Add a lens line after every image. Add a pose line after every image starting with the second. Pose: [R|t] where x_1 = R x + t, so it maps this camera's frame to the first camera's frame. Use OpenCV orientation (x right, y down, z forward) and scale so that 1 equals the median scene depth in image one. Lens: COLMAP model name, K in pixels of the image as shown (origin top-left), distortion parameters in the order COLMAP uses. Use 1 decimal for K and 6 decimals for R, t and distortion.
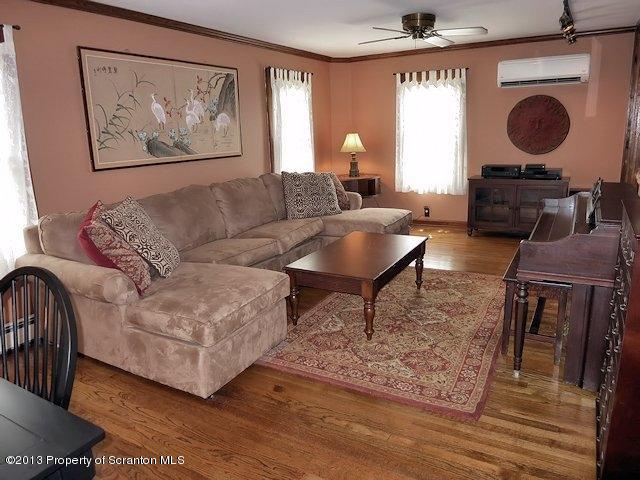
lens RADIAL K [[466.7, 0, 313.7], [0, 466.7, 240.9], [0, 0, 1]] dist [-0.028726, -0.006850]
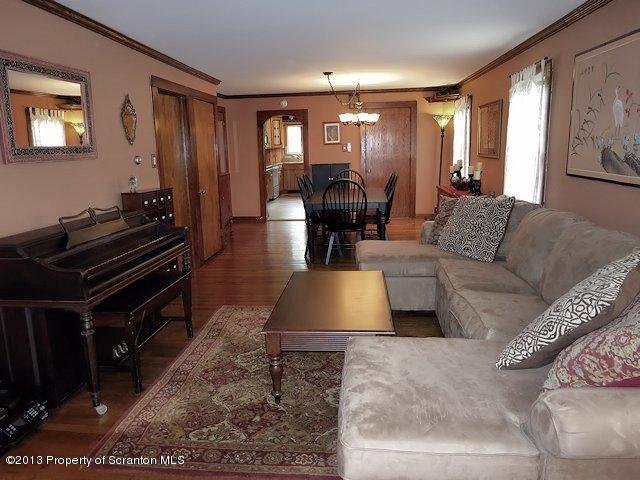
lens RADIAL K [[466.7, 0, 320.4], [0, 466.7, 238.6], [0, 0, 1]] dist [-0.028726, -0.006850]
pose [[-0.906101, 0.132103, -0.401906, 0.292014], [-0.051920, 0.908094, 0.415536, -0.269340], [0.419862, 0.397385, -0.815966, 1.064809]]
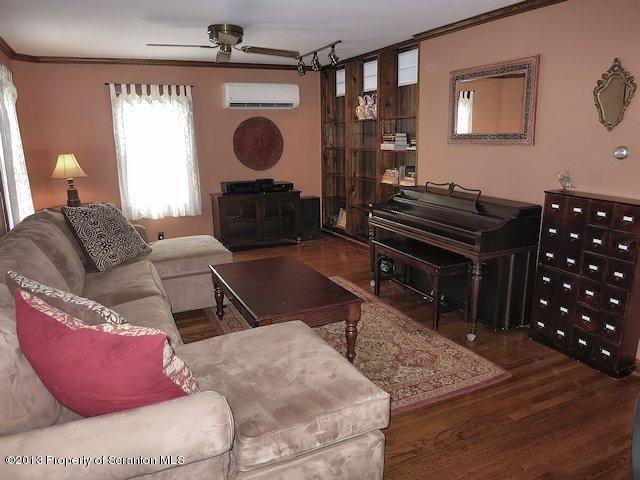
lens RADIAL K [[466.7, 0, 319.8], [0, 466.7, 237.7], [0, 0, 1]] dist [-0.028726, -0.006850]
pose [[0.575651, -0.150667, 0.803695, -0.366459], [0.191814, 0.980334, 0.046394, -0.054832], [-0.794880, 0.127453, 0.593230, 0.257193]]
